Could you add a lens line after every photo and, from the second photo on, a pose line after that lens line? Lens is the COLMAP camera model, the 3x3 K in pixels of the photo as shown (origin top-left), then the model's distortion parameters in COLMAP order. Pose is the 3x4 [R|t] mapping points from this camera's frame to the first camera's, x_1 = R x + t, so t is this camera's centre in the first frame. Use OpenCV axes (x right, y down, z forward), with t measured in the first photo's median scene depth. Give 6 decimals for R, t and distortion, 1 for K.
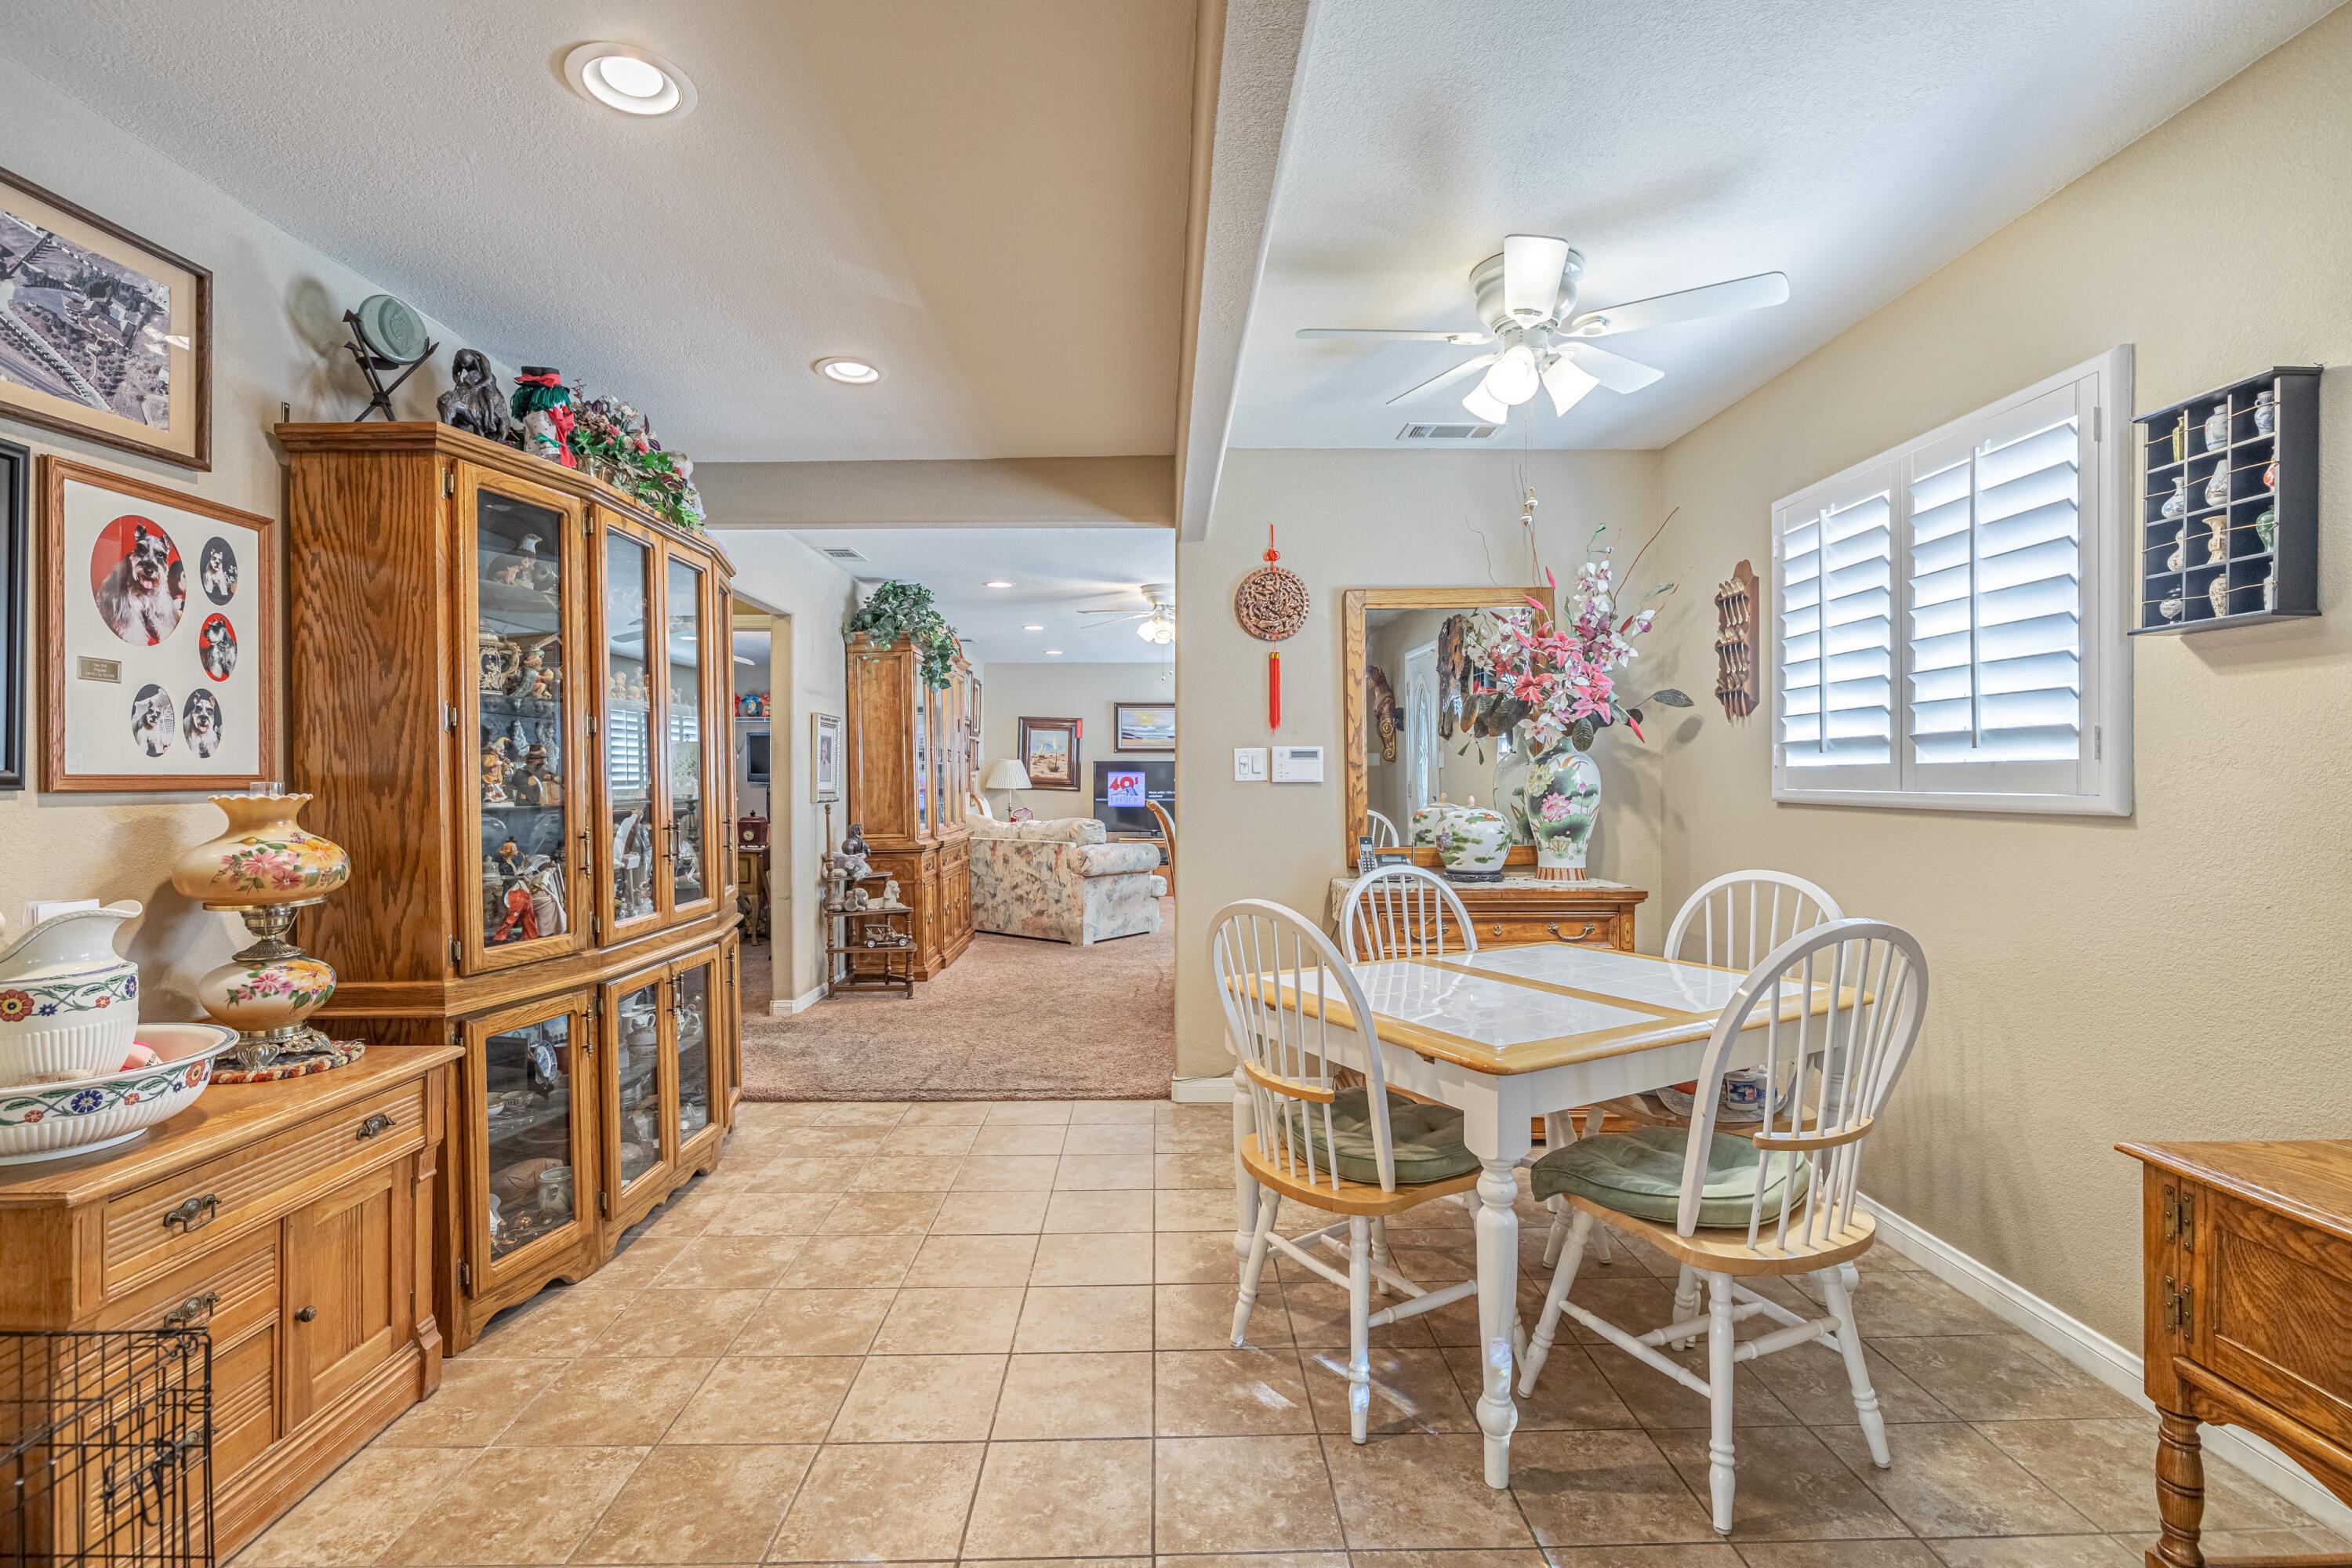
lens RADIAL K [[1085.6, 0, 1184.7], [0, 1085.6, 782.2], [0, 0, 1]] dist [0.000081, 0.000731]
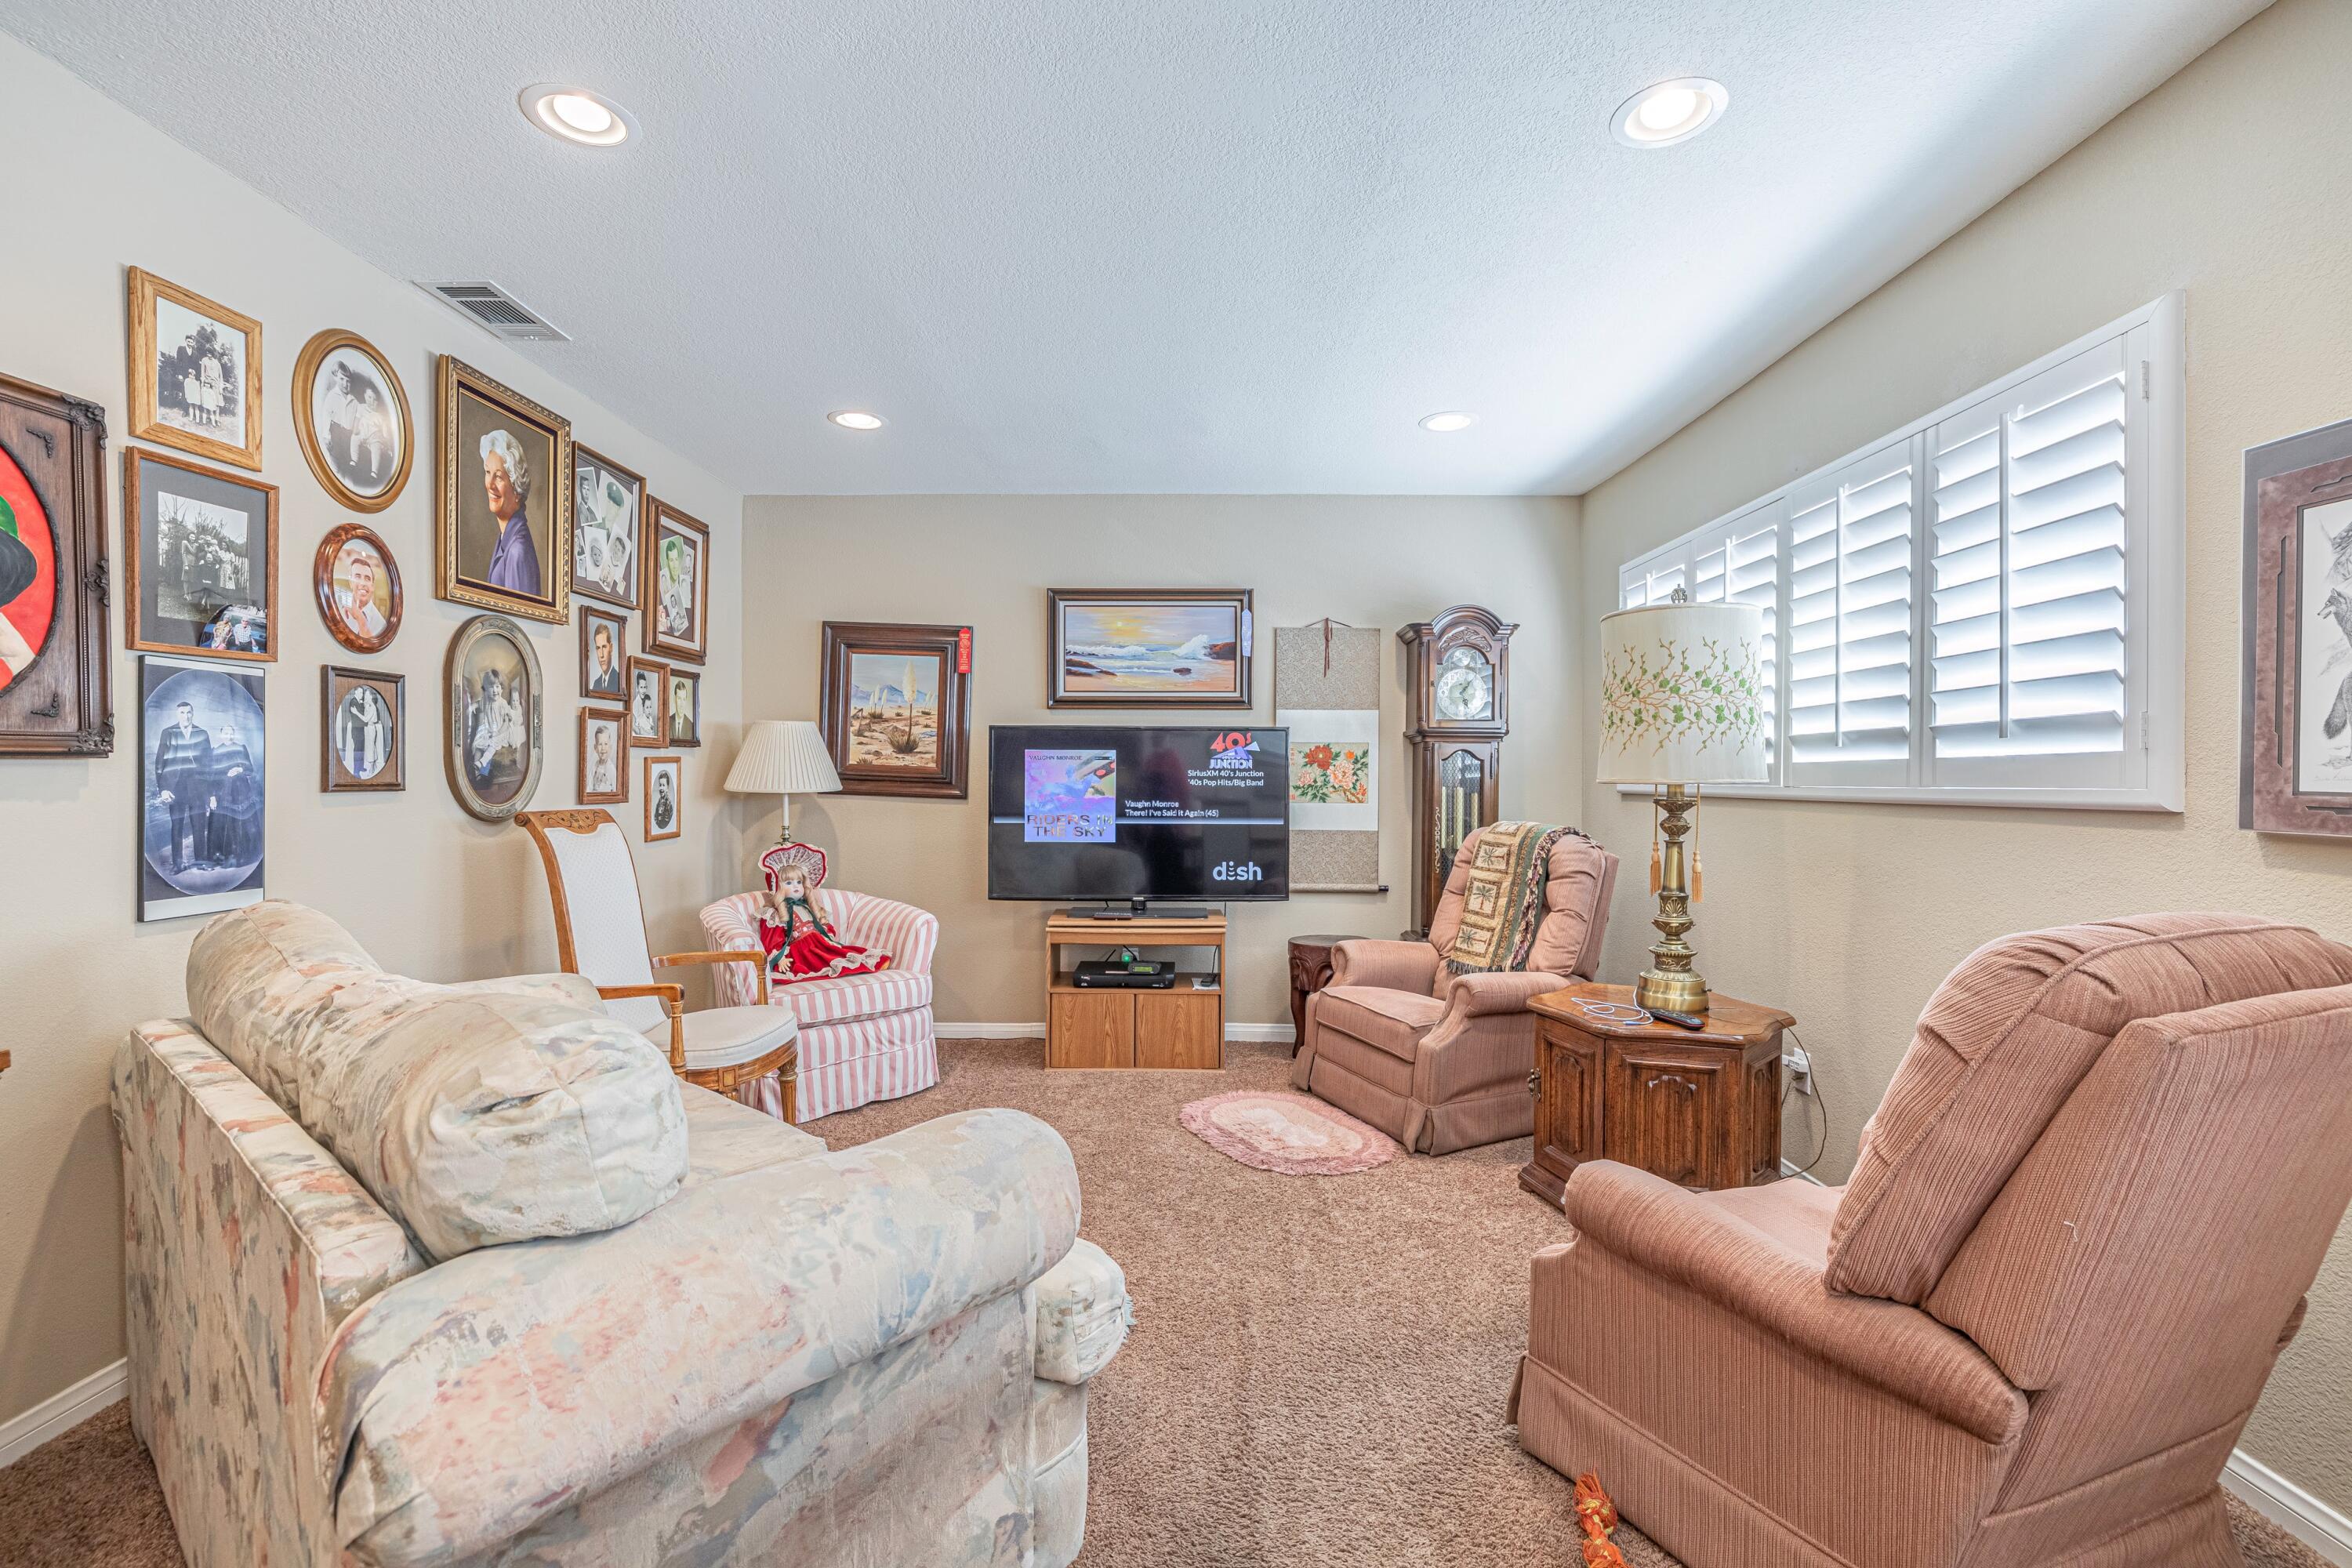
lens RADIAL K [[1054.1, 0, 1174.8], [0, 1054.1, 779.2], [0, 0, 1]] dist [-0.002020, -0.000360]
pose [[0.999650, 0.004365, -0.026080, -0.012270], [-0.004354, 0.999990, 0.000480, 0.000051], [0.026082, -0.000366, 0.999660, 1.602545]]
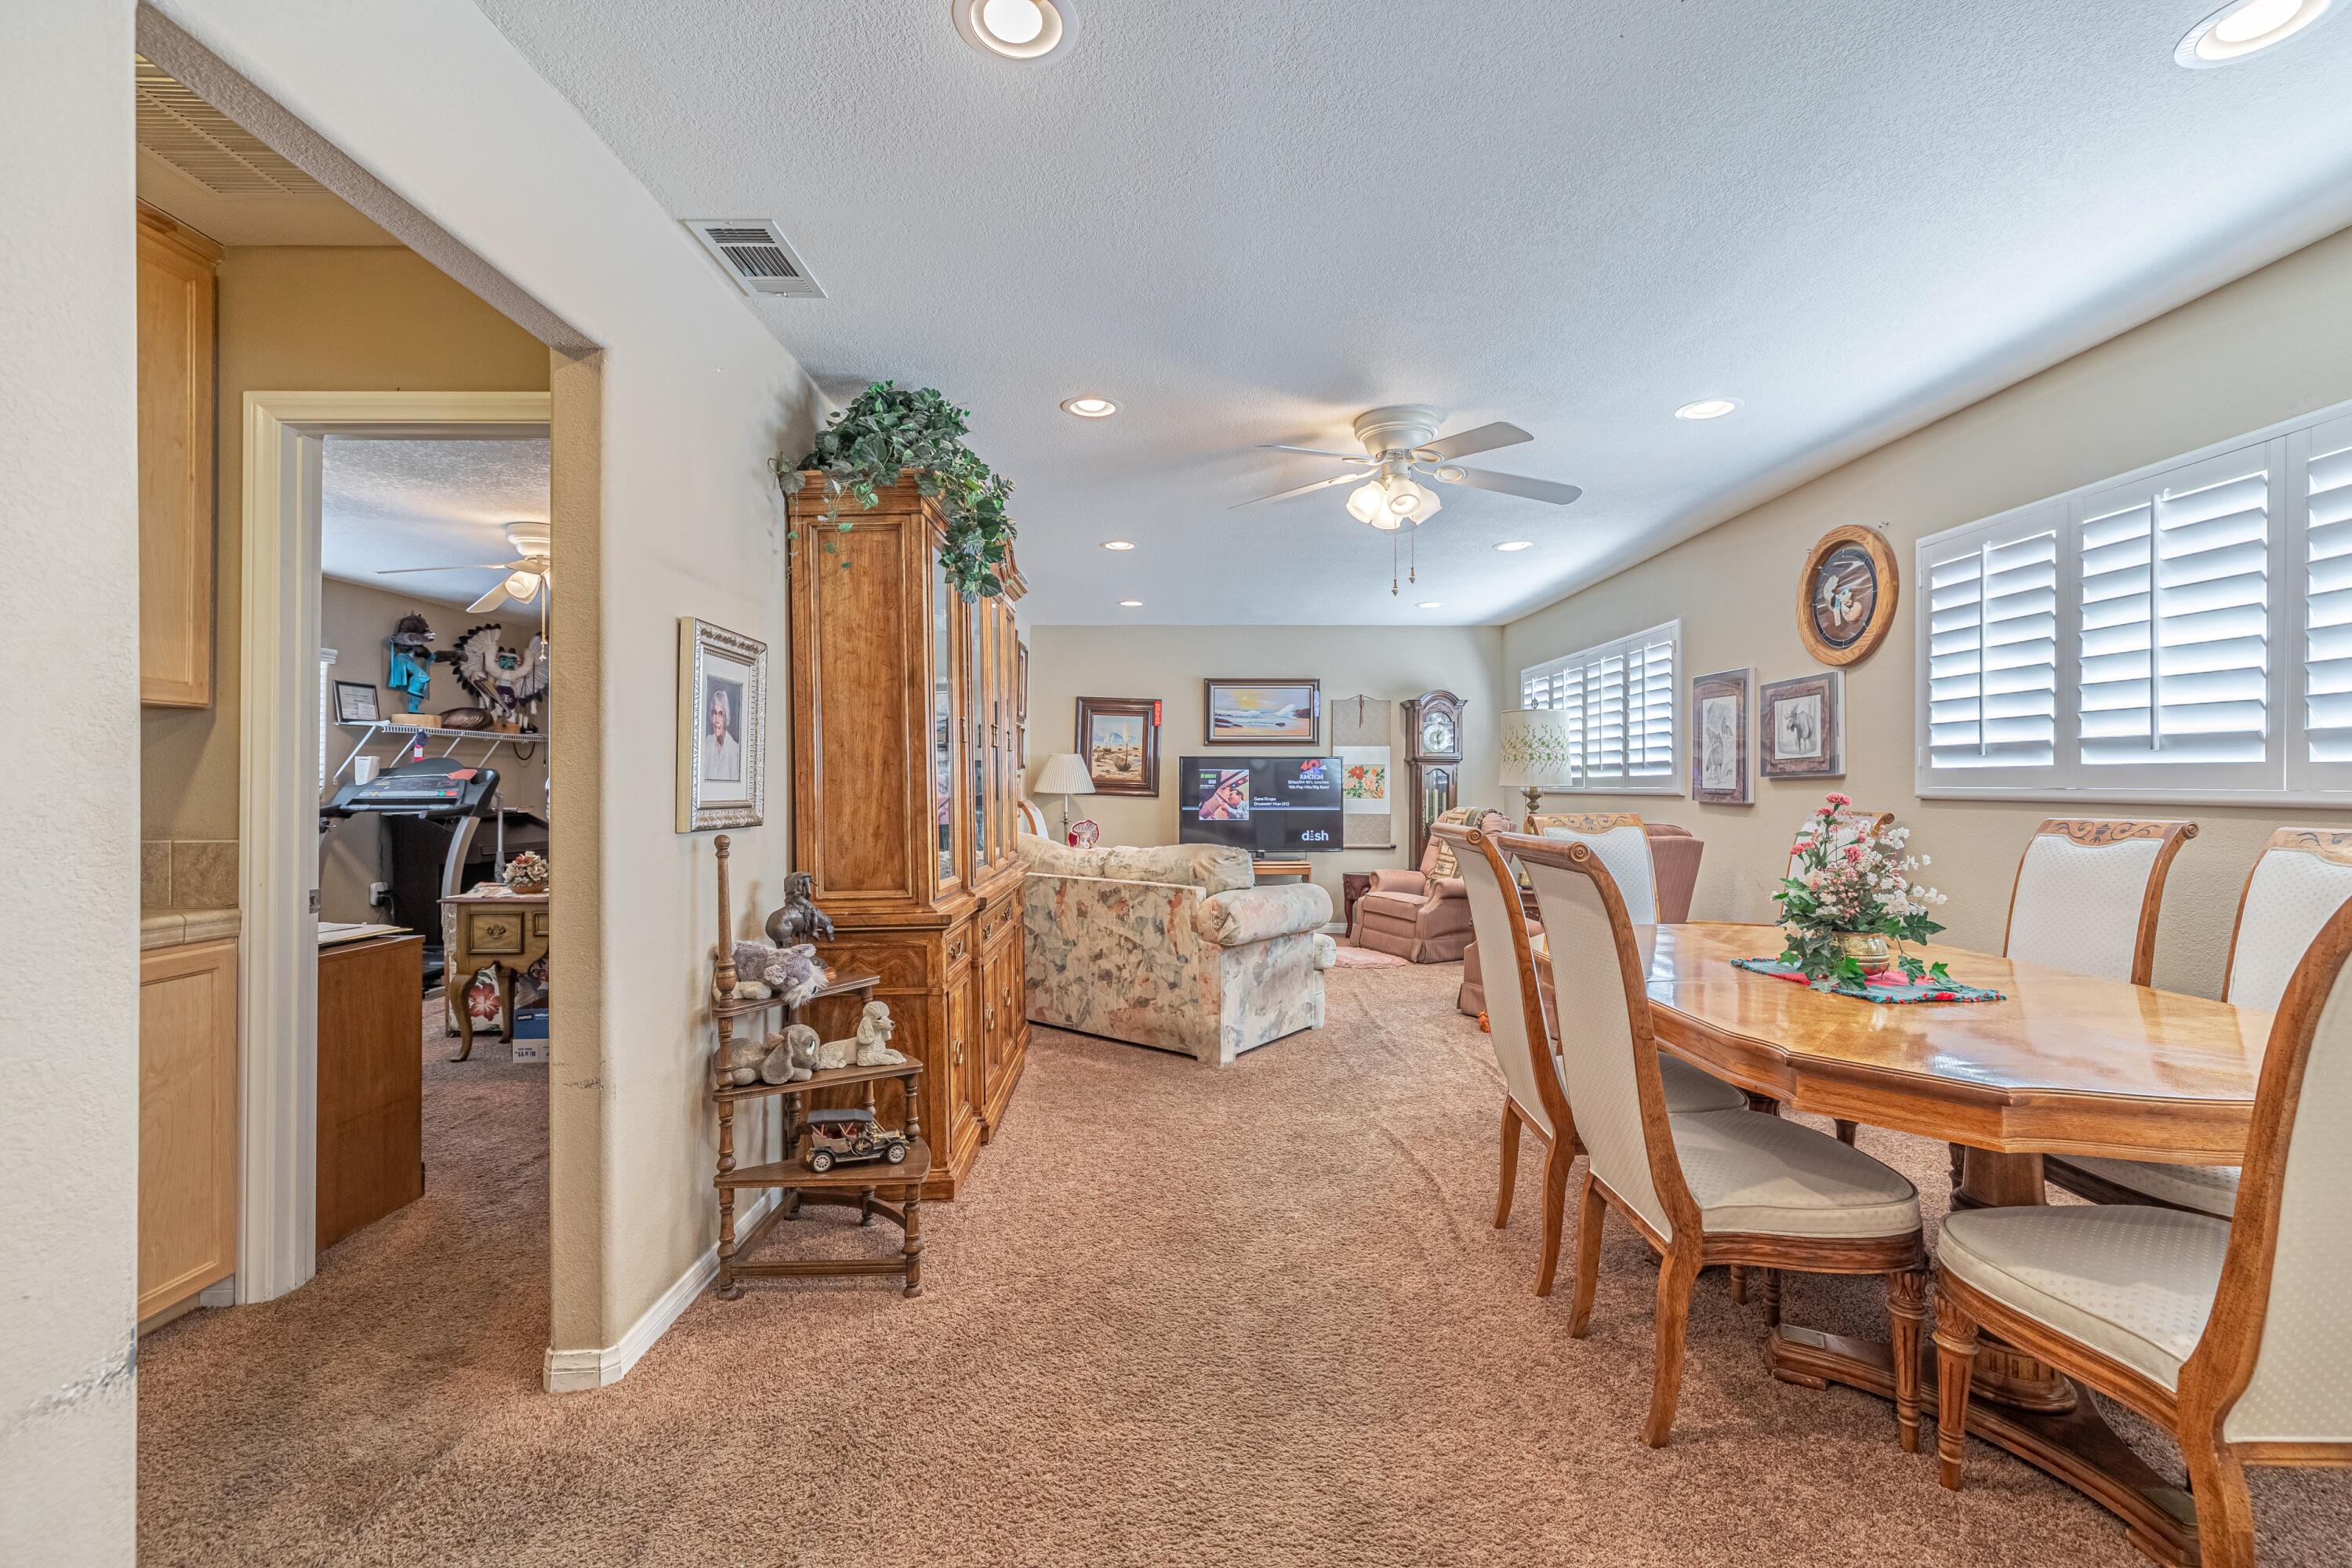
lens RADIAL K [[987.0, 0, 1184.3], [0, 987.0, 782.9], [0, 0, 1]] dist [0.001685, 0.000047]
pose [[0.999991, 0.001231, -0.004116, -0.205047], [-0.001241, 0.999996, -0.002380, 0.000480], [0.004113, 0.002385, 0.999989, 0.865950]]
